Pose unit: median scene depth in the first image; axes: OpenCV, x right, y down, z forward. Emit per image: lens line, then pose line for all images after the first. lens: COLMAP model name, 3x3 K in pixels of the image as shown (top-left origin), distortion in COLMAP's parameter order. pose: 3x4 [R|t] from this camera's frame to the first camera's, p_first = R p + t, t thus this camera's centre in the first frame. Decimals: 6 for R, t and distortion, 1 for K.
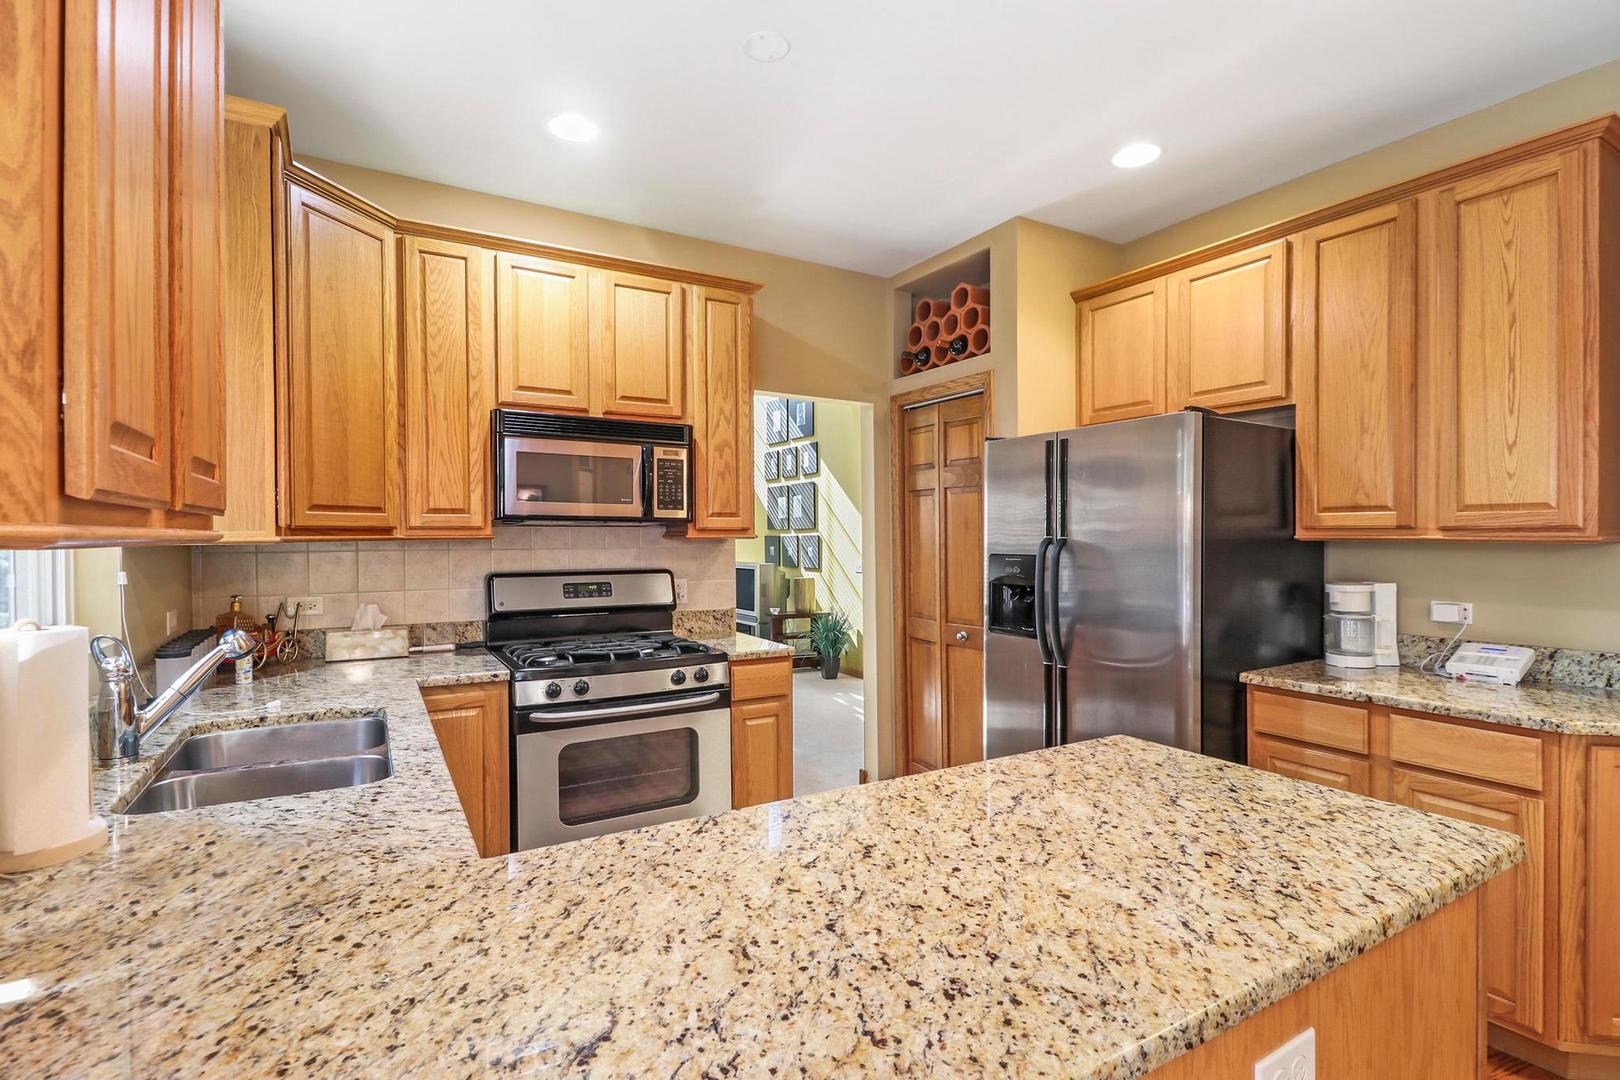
lens RADIAL K [[768.0, 0, 807.4], [0, 768.0, 524.7], [0, 0, 1]] dist [0.001460, -0.008980]
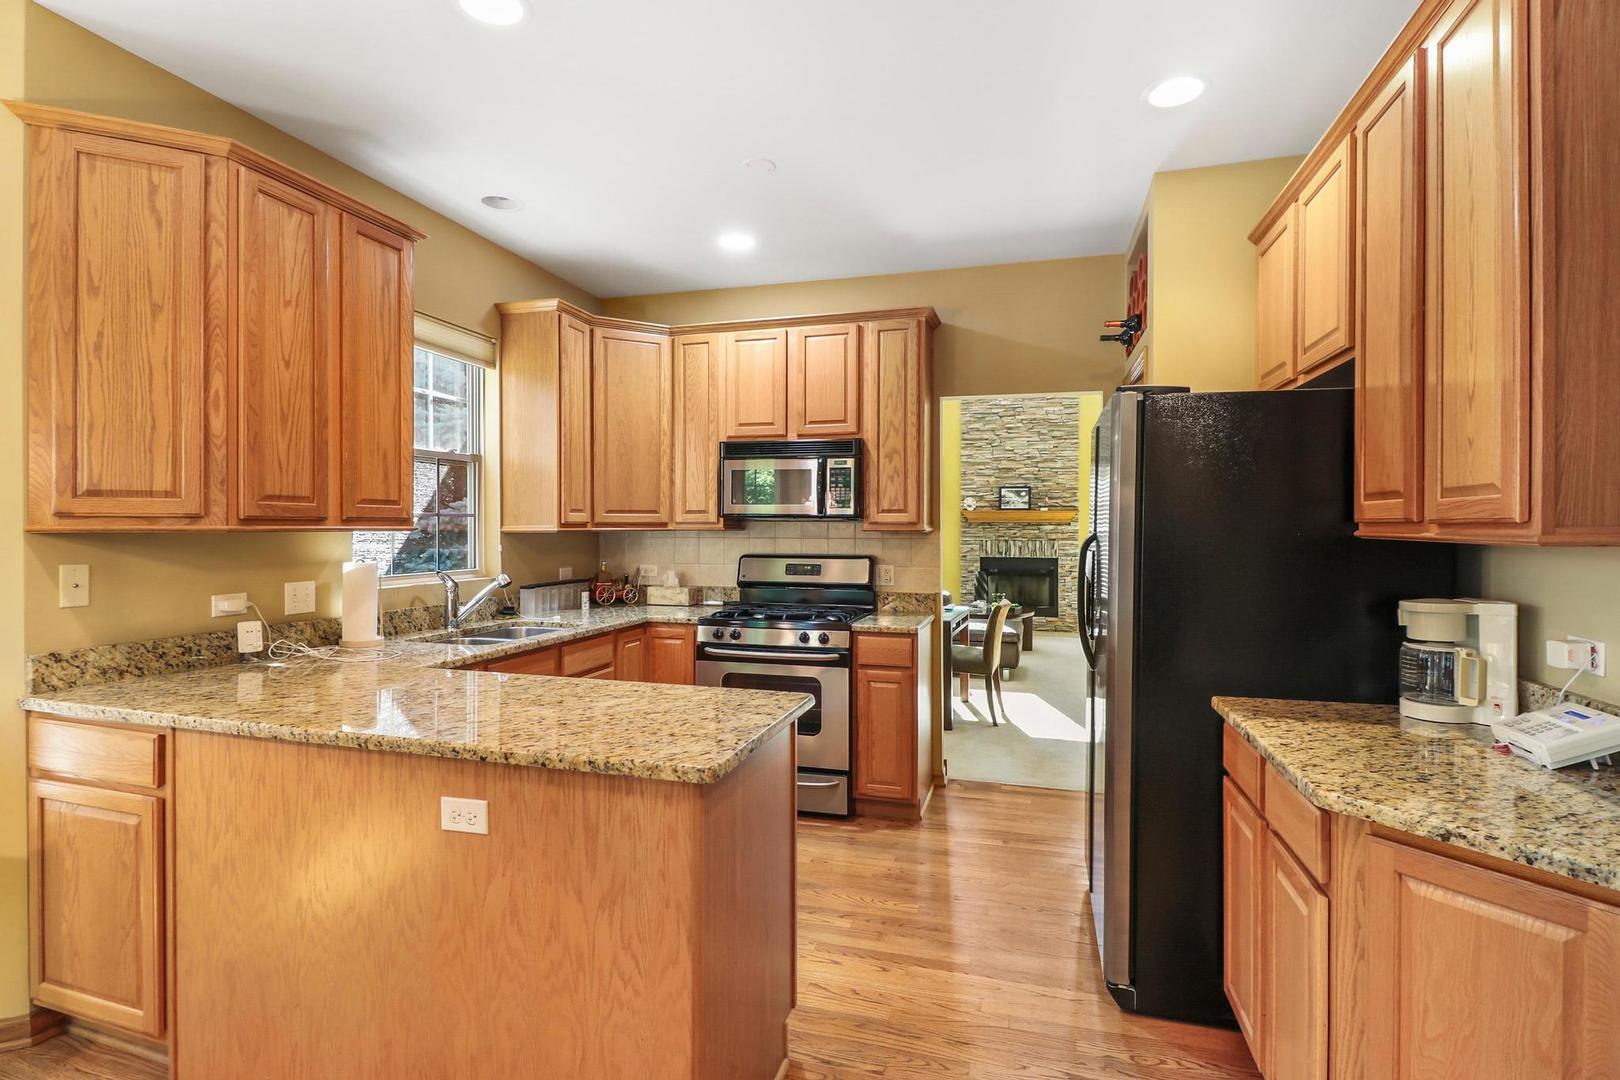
lens RADIAL K [[795.9, 0, 816.4], [0, 795.9, 522.6], [0, 0, 1]] dist [0.001840, -0.010619]
pose [[0.685908, -0.001658, -0.727686, 0.799733], [0.007360, 0.999962, 0.004660, -0.002158], [0.727651, -0.008552, 0.685895, 0.085753]]
